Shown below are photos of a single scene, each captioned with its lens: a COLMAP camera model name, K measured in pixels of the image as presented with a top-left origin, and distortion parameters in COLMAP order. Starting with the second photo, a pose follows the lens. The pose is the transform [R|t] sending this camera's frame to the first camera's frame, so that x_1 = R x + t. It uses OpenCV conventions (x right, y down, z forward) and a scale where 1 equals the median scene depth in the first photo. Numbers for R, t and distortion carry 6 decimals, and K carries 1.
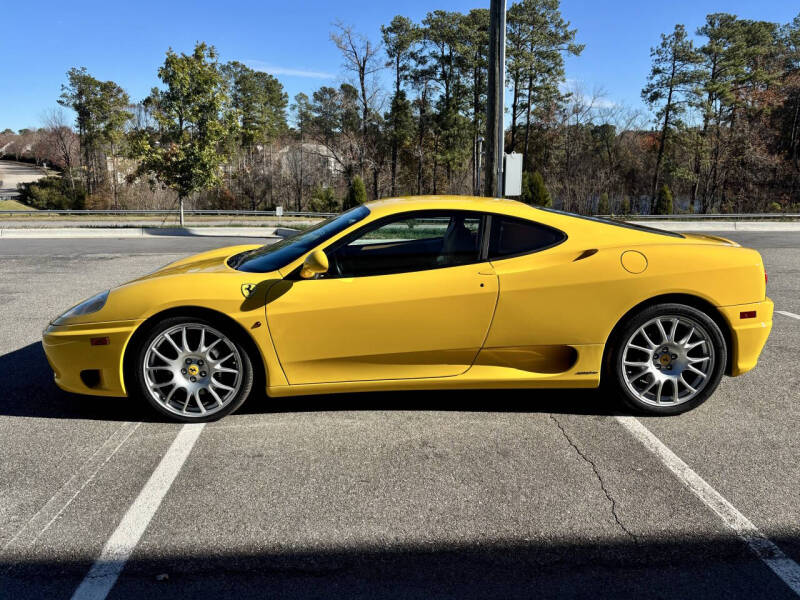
lens RADIAL K [[603.1, 0, 377.7], [0, 603.1, 252.8], [0, 0, 1]] dist [0.014330, -0.000464]
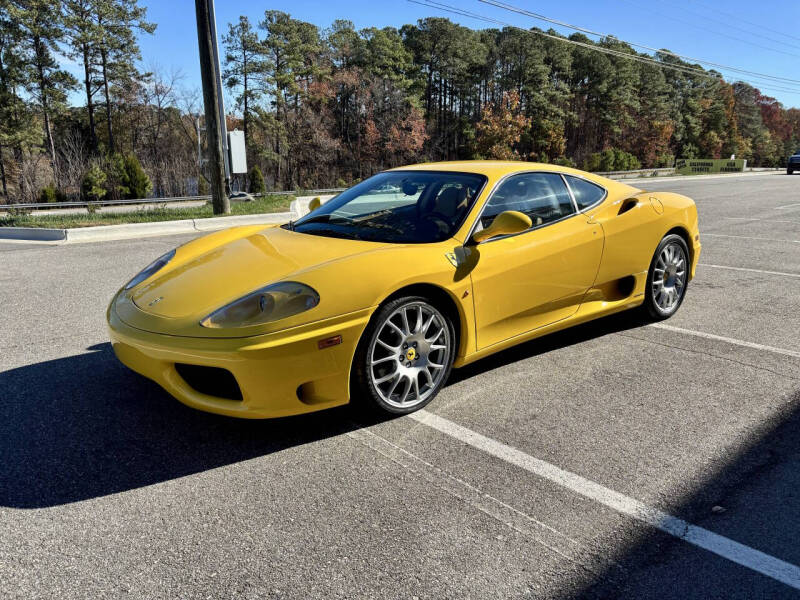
lens RADIAL K [[603.1, 0, 377.7], [0, 603.1, 252.8], [0, 0, 1]] dist [0.014330, -0.000464]
pose [[0.796073, -0.103687, 0.596252, -0.861277], [0.086382, 0.994594, 0.057627, -0.011364], [-0.599004, 0.005630, 0.800726, 0.312946]]
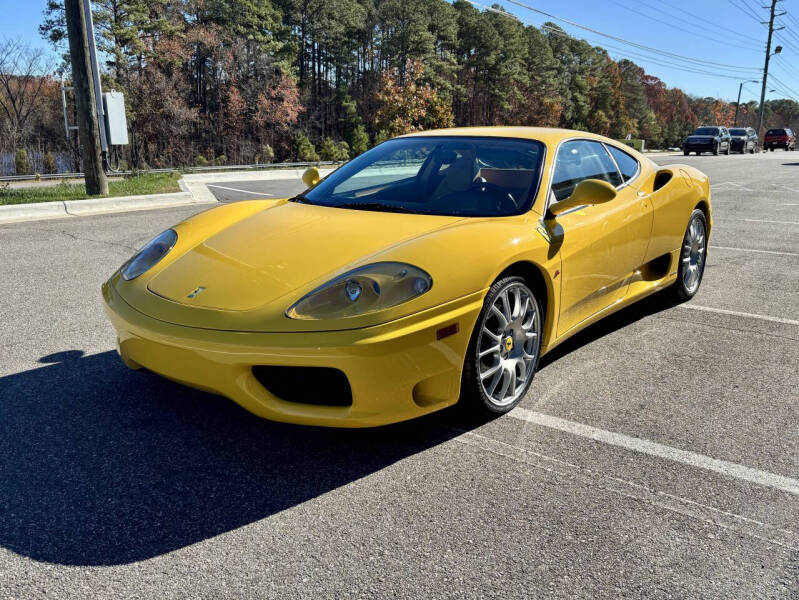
lens RADIAL K [[692.5, 0, 389.0], [0, 692.5, 242.6], [0, 0, 1]] dist [0.009919, 0.009814]
pose [[0.655604, -0.115765, 0.746178, -1.055107], [0.088552, 0.993147, 0.076277, -0.016364], [-0.749894, 0.016068, 0.661363, 0.524992]]
